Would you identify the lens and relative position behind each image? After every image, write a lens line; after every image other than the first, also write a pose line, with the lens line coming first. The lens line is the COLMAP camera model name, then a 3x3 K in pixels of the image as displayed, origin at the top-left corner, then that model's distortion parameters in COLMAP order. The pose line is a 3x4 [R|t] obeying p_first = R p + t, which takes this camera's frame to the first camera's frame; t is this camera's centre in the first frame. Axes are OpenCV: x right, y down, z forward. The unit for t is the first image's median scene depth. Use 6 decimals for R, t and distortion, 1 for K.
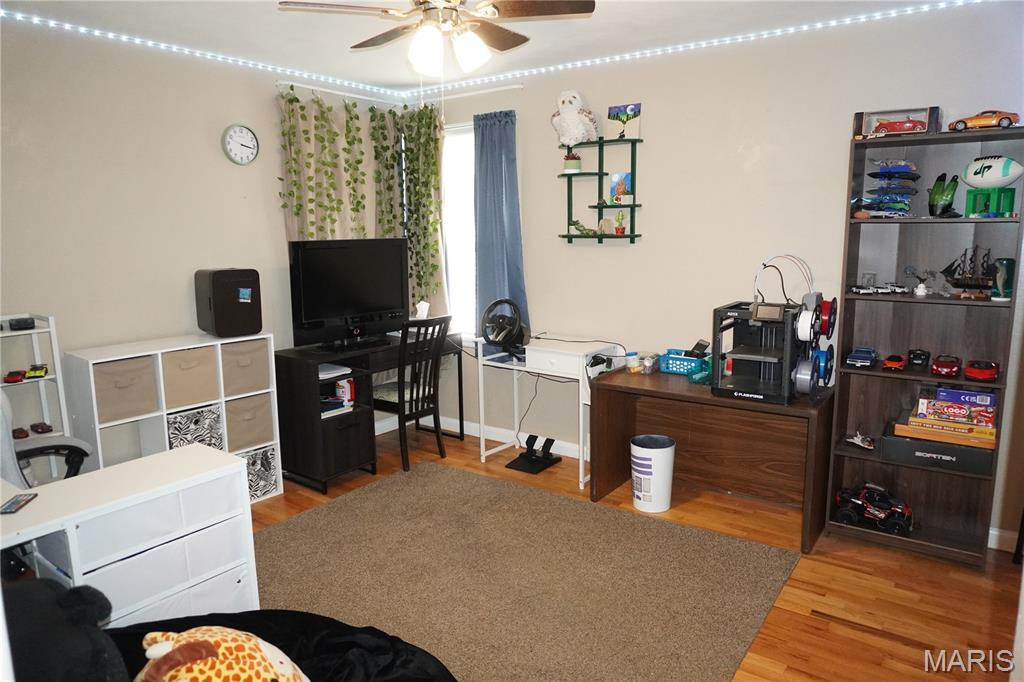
lens RADIAL K [[685.1, 0, 512.0], [0, 685.1, 342.2], [0, 0, 1]] dist [-0.041866, 0.032602]
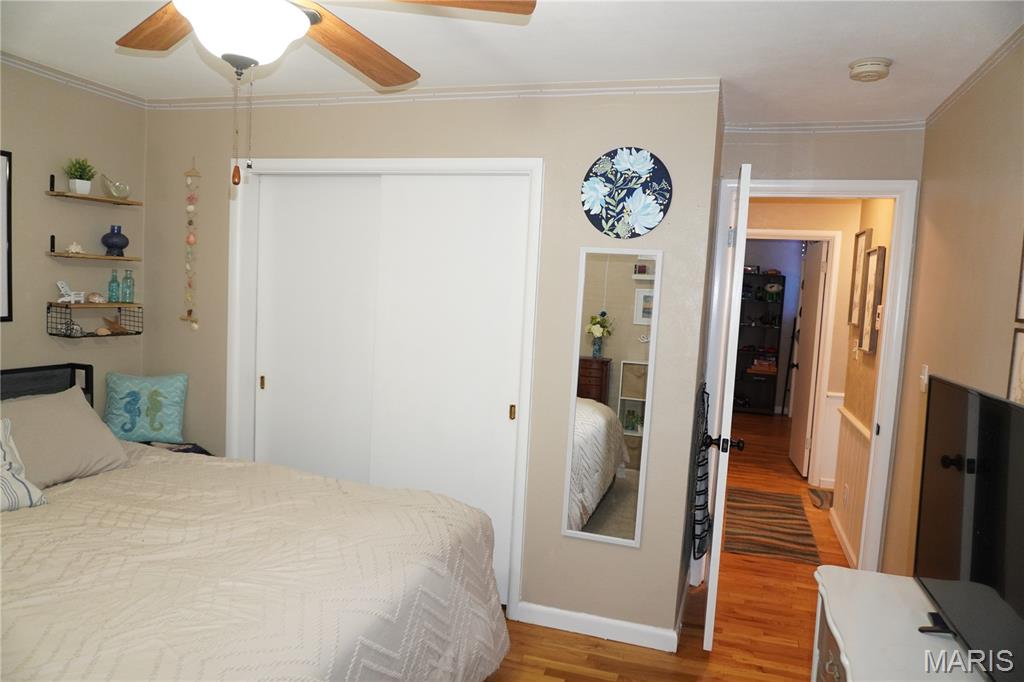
lens RADIAL K [[685.1, 0, 512.9], [0, 685.1, 341.0], [0, 0, 1]] dist [-0.041866, 0.032602]
pose [[0.944013, 0.035133, 0.328033, -1.429997], [-0.008512, 0.996576, -0.082239, 0.261902], [-0.329799, 0.074842, 0.941080, -1.527517]]
